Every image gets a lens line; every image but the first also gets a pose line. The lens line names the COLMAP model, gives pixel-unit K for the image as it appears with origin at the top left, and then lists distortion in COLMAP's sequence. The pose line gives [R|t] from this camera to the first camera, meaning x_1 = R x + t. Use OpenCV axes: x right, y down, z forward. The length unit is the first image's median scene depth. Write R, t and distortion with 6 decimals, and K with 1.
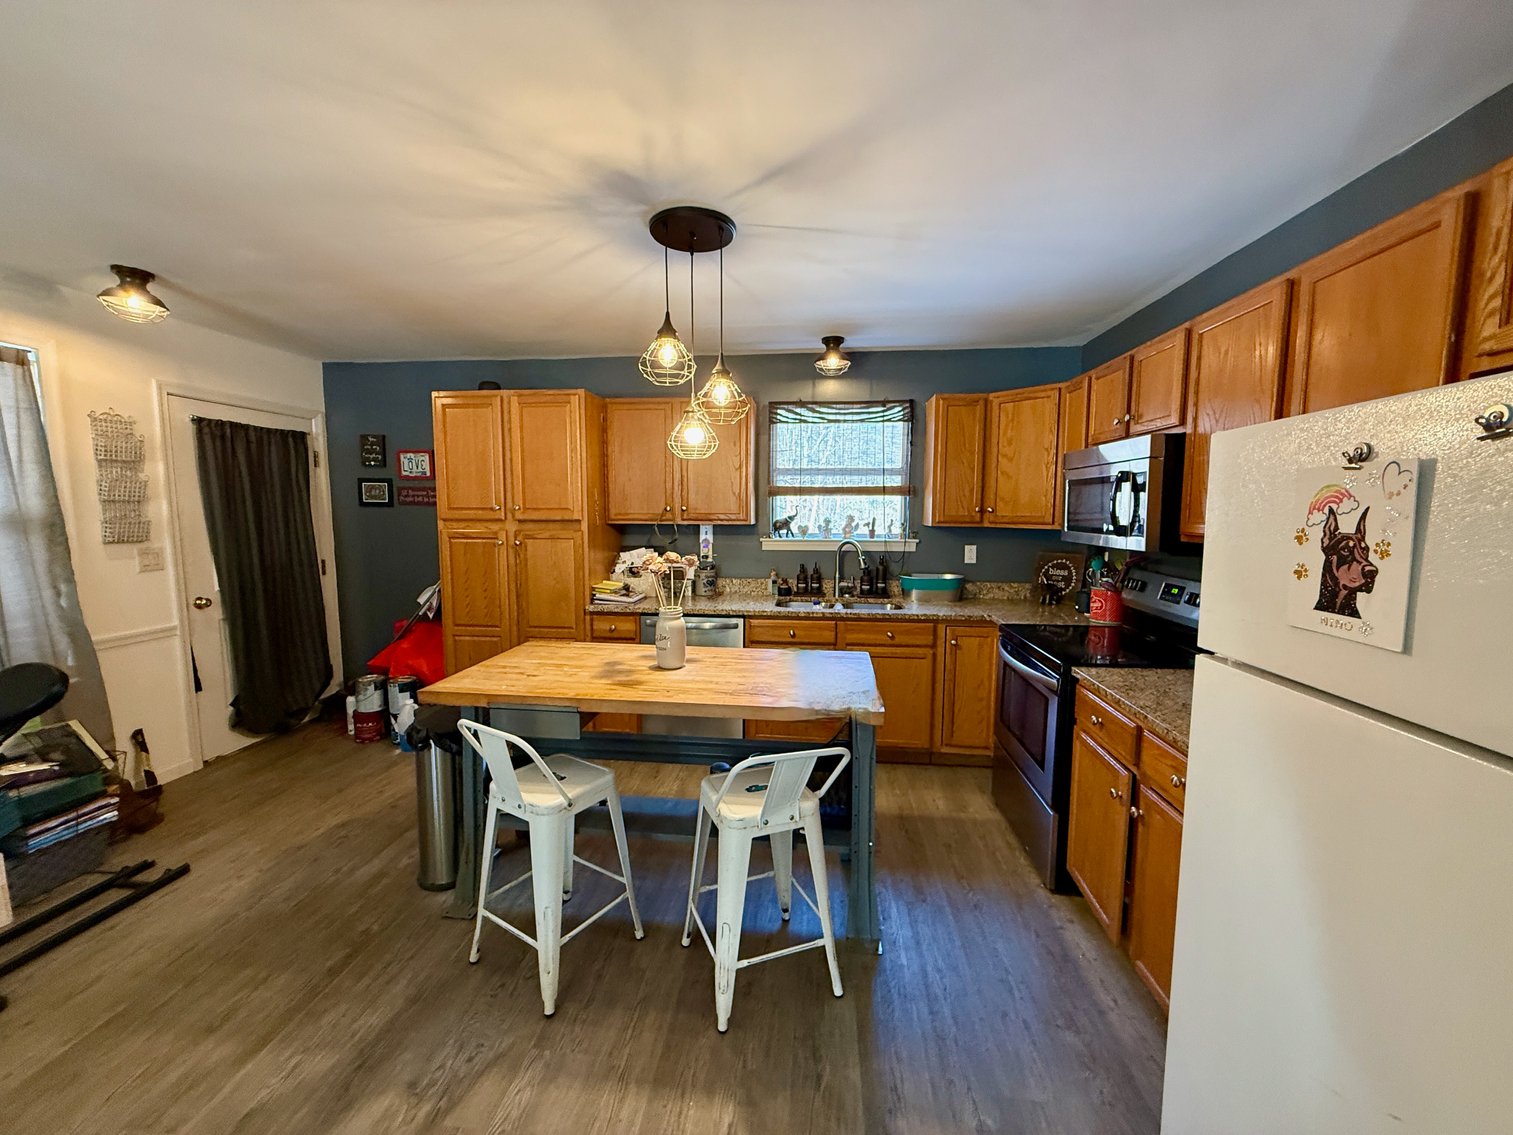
lens RADIAL K [[601.3, 0, 755.5], [0, 601.3, 568.3], [0, 0, 1]] dist [0.002074, -0.000075]
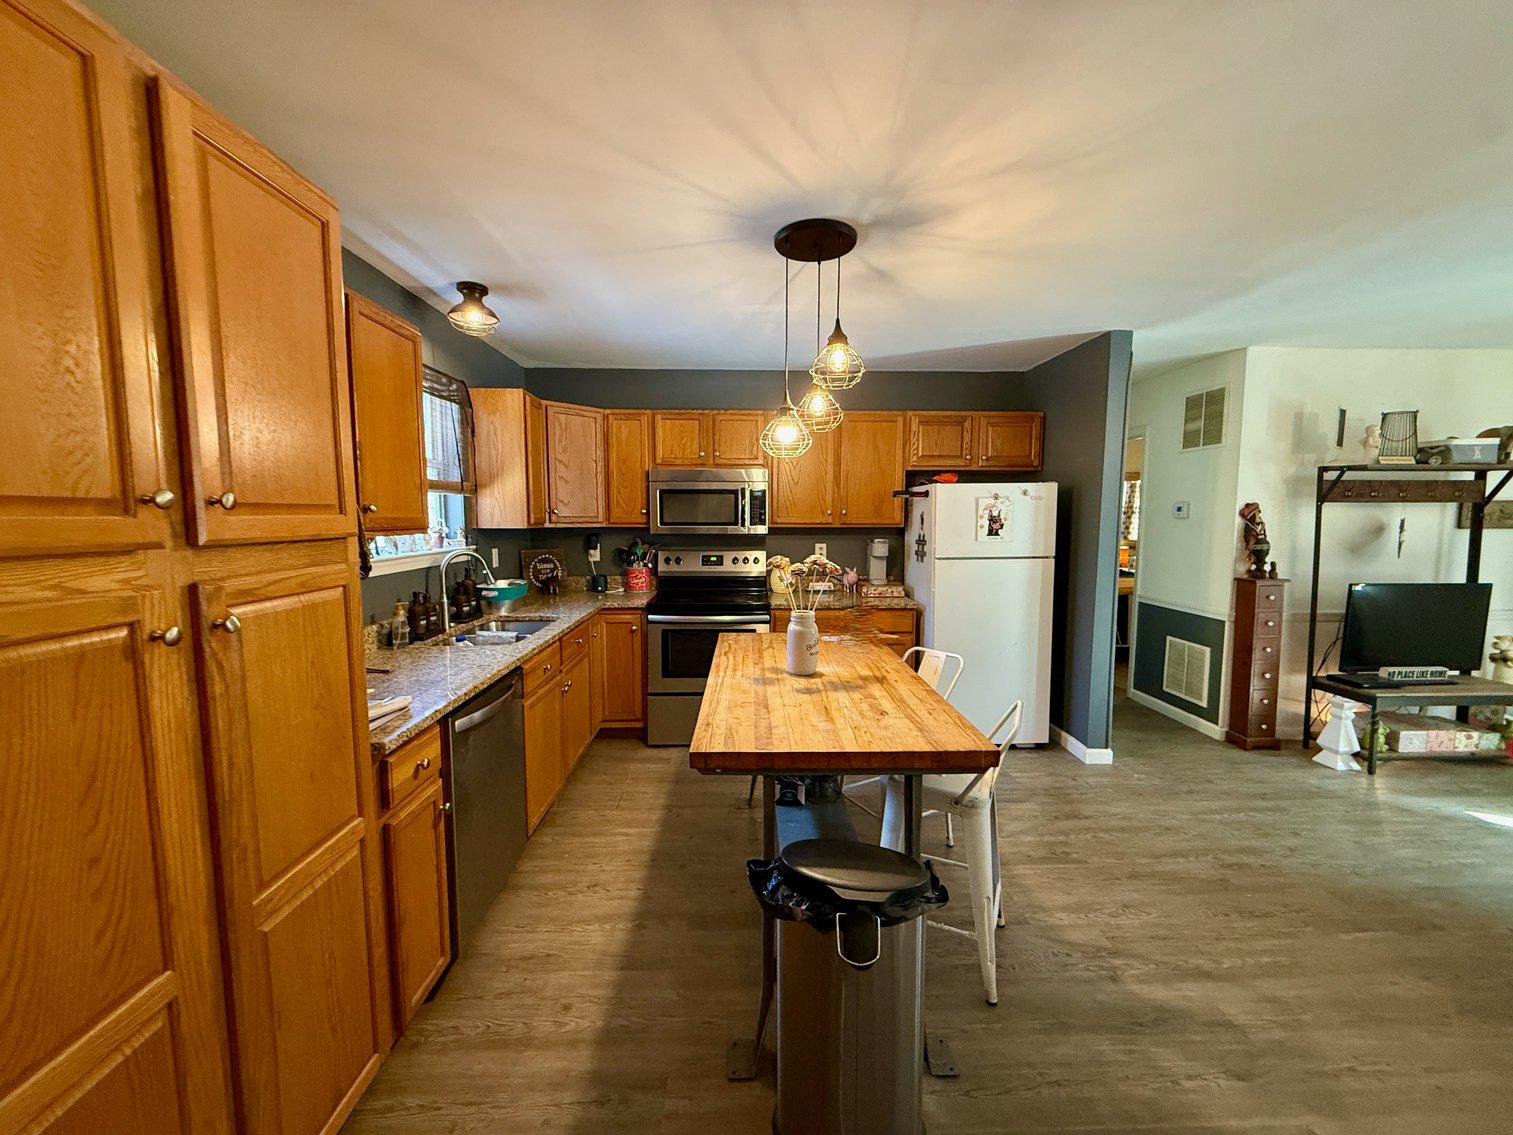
lens RADIAL K [[601.3, 0, 760.3], [0, 601.3, 566.9], [0, 0, 1]] dist [0.002074, -0.000075]
pose [[-0.131969, -0.089533, 0.987202, -0.679522], [0.099199, 0.989720, 0.103022, -0.069846], [-0.986278, 0.111526, -0.121730, 0.744982]]
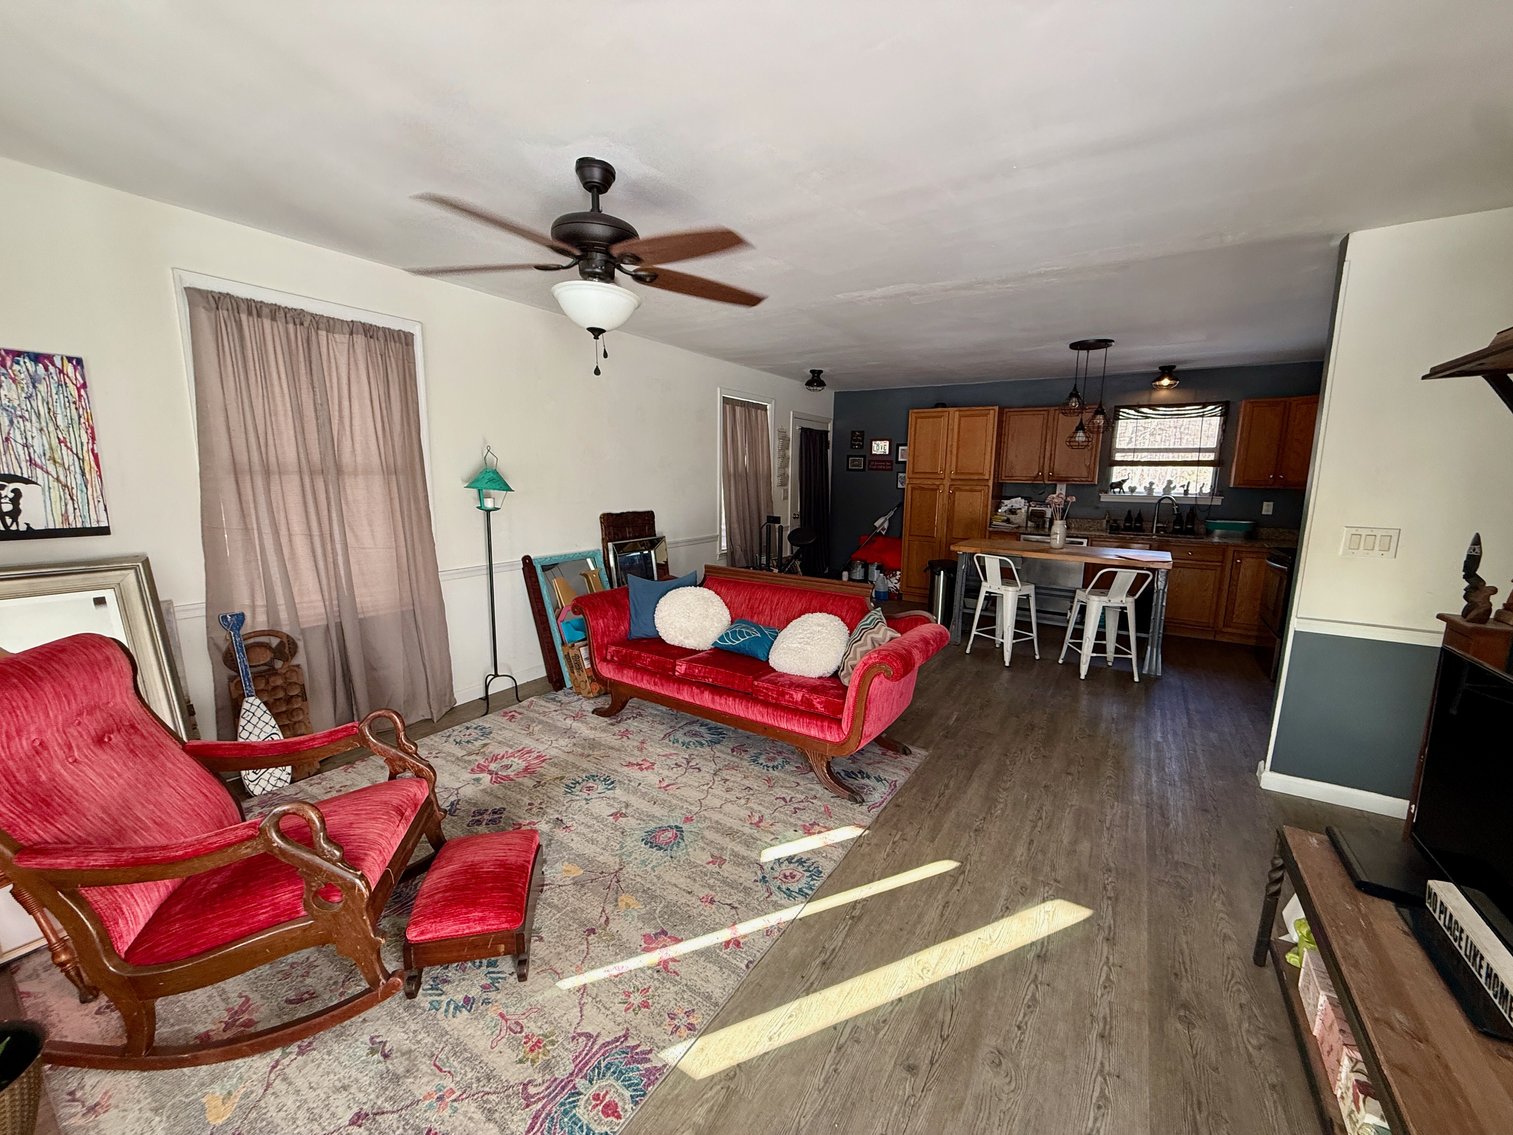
lens RADIAL K [[601.3, 0, 757.1], [0, 601.3, 570.5], [0, 0, 1]] dist [0.002074, -0.000075]
pose [[0.897675, 0.081142, -0.433123, -0.107719], [-0.057264, 0.996046, 0.067918, 0.103964], [0.436921, -0.036166, 0.898772, -0.889509]]
